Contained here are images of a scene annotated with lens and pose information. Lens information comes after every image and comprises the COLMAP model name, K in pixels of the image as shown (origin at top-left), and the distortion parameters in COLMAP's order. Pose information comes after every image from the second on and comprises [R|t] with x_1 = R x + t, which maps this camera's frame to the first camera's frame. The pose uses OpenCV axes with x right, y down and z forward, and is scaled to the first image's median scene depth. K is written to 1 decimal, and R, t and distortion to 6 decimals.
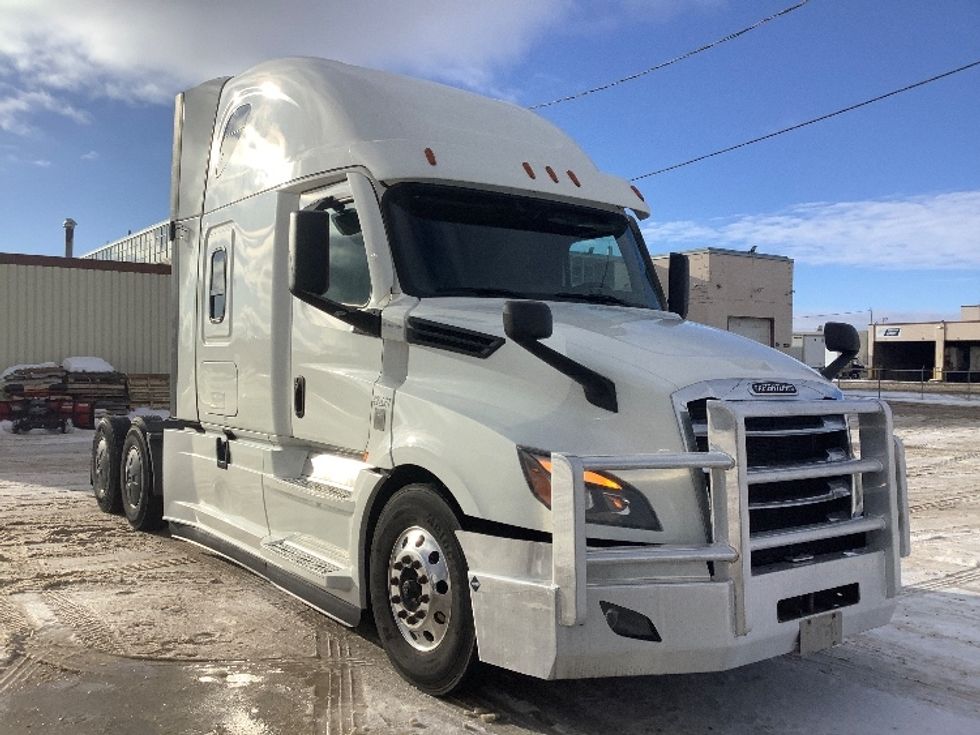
lens RADIAL K [[878.8, 0, 488.8], [0, 878.8, 374.4], [0, 0, 1]] dist [0.137561, -0.266440]
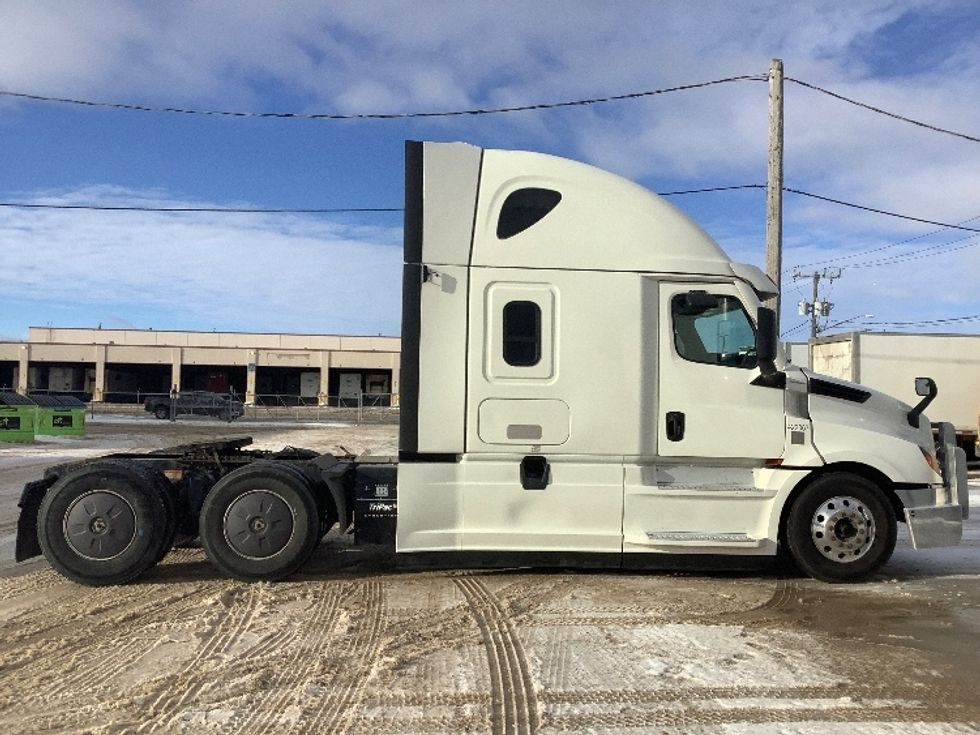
lens RADIAL K [[878.8, 0, 488.8], [0, 878.8, 374.4], [0, 0, 1]] dist [0.137561, -0.266440]
pose [[0.518677, 0.022985, 0.854661, -1.923004], [-0.005347, 0.999706, -0.023641, -0.026960], [-0.854954, 0.007692, 0.518647, 0.635647]]
